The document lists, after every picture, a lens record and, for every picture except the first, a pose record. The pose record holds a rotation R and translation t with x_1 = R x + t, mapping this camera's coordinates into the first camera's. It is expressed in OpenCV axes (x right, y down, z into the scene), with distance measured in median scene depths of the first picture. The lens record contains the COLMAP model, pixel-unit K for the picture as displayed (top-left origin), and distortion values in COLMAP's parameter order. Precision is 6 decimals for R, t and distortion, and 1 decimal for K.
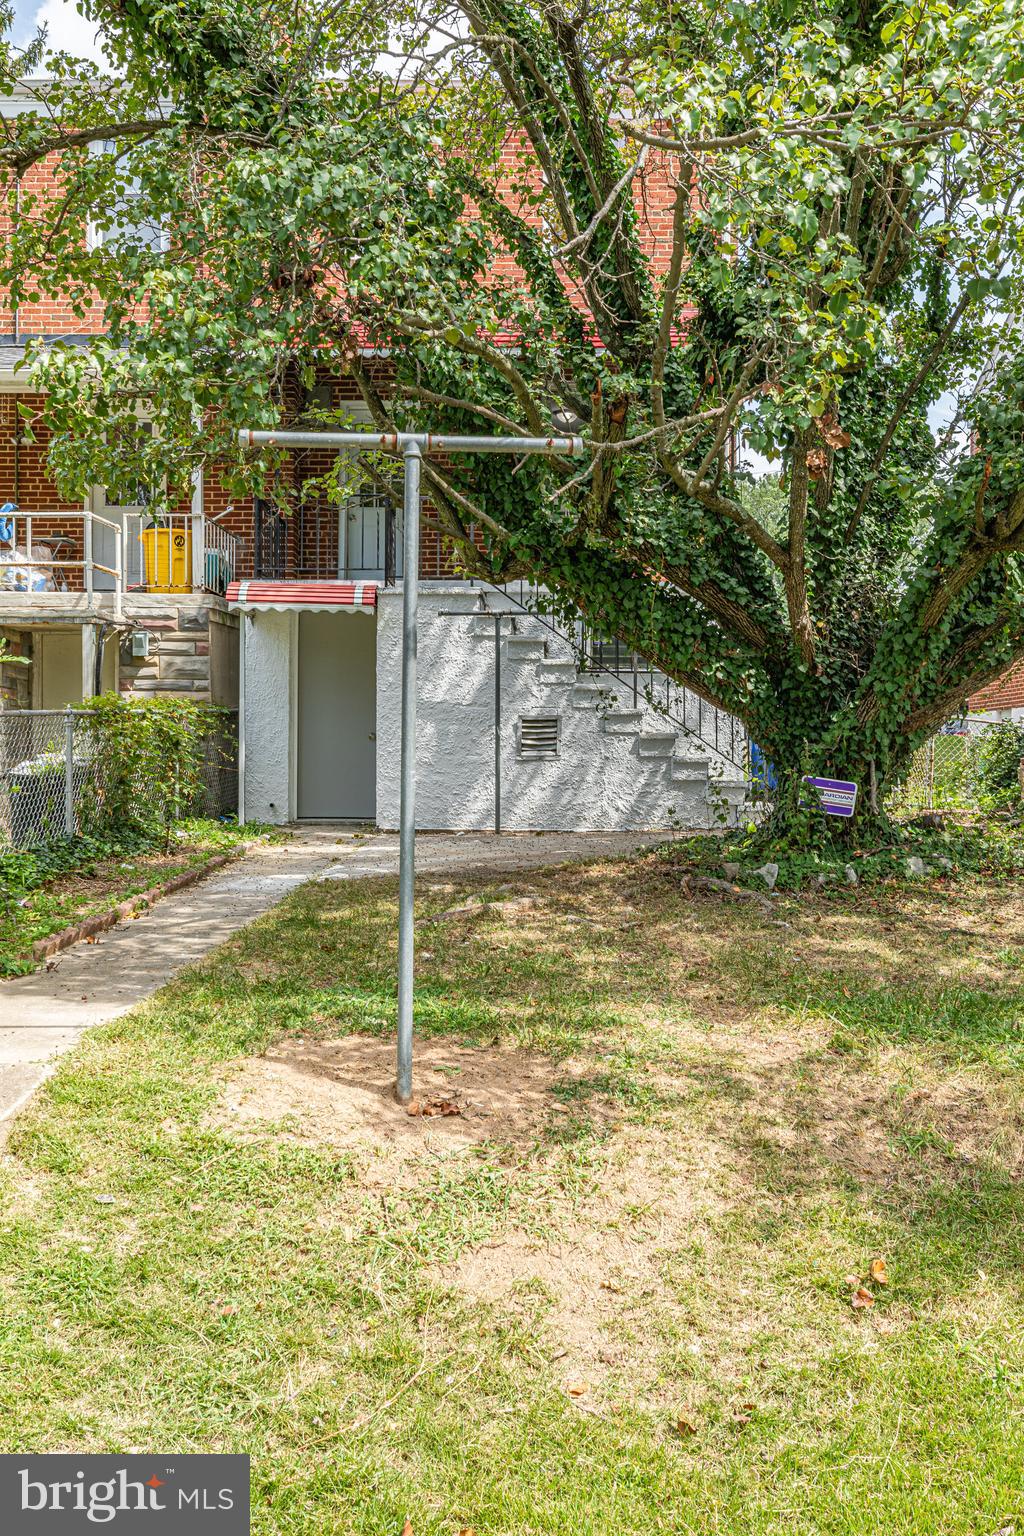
lens RADIAL K [[1534.7, 0, 511.5], [0, 1534.7, 769.6], [0, 0, 1]] dist [0.007699, 0.000000]
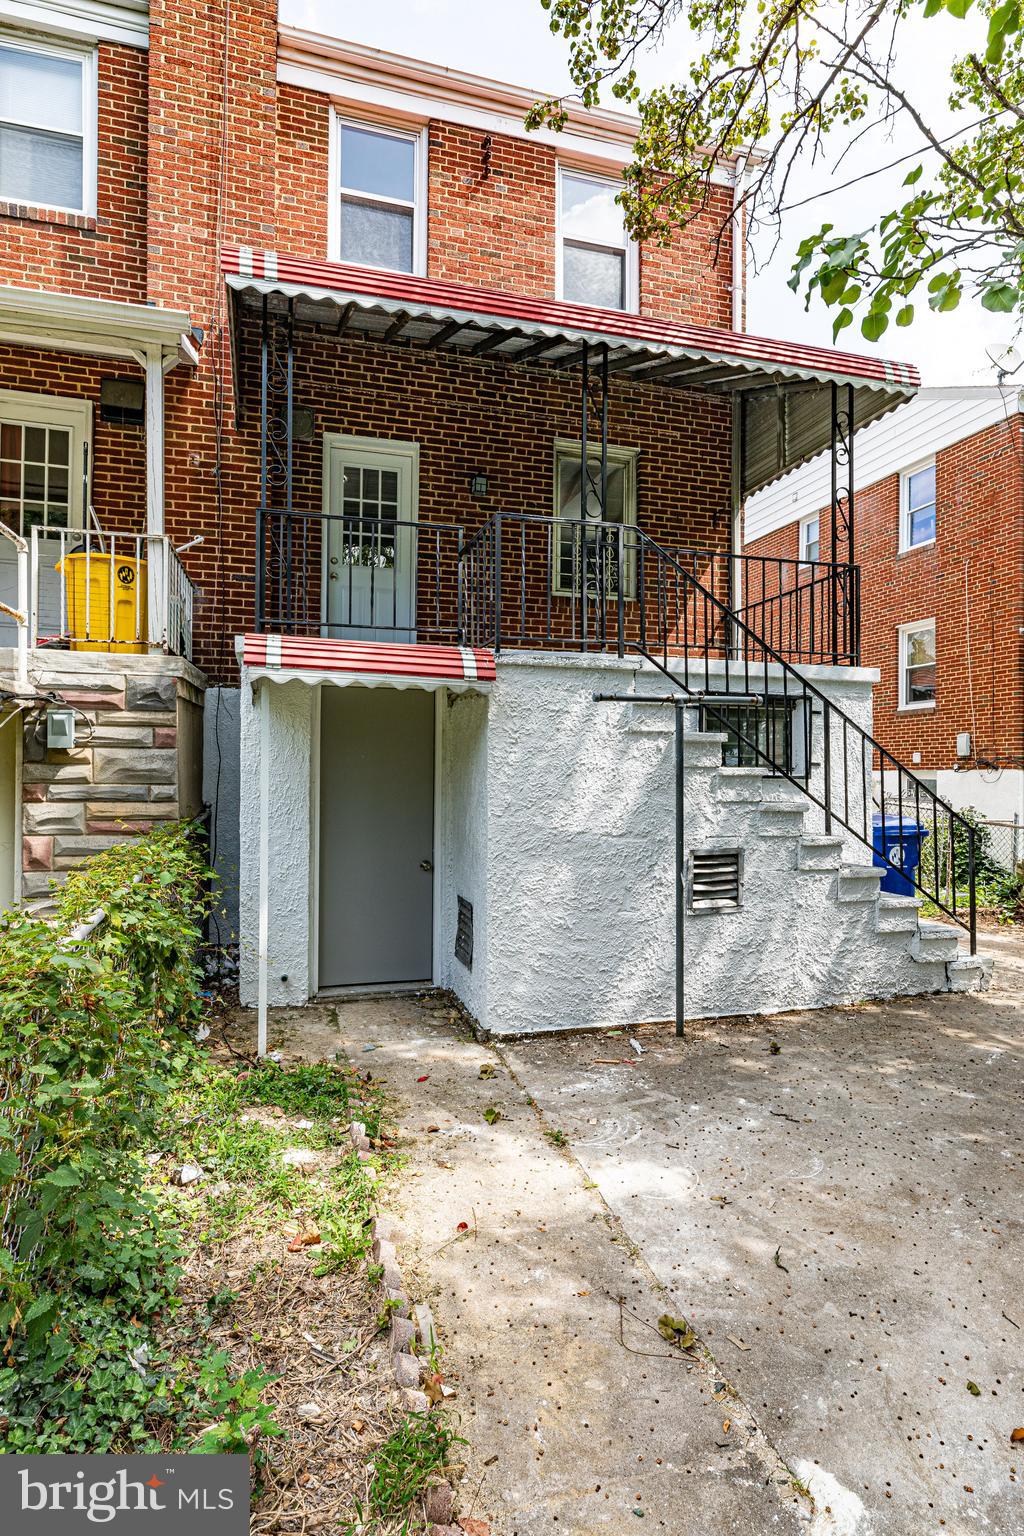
lens RADIAL K [[839.8, 0, 518.7], [0, 839.8, 768.7], [0, 0, 1]] dist [-0.000248, 0.000293]
pose [[0.954966, 0.003460, 0.296694, -0.163872], [0.000244, 0.999923, -0.012447, -0.061189], [-0.296714, 0.011958, 0.954891, 0.612167]]
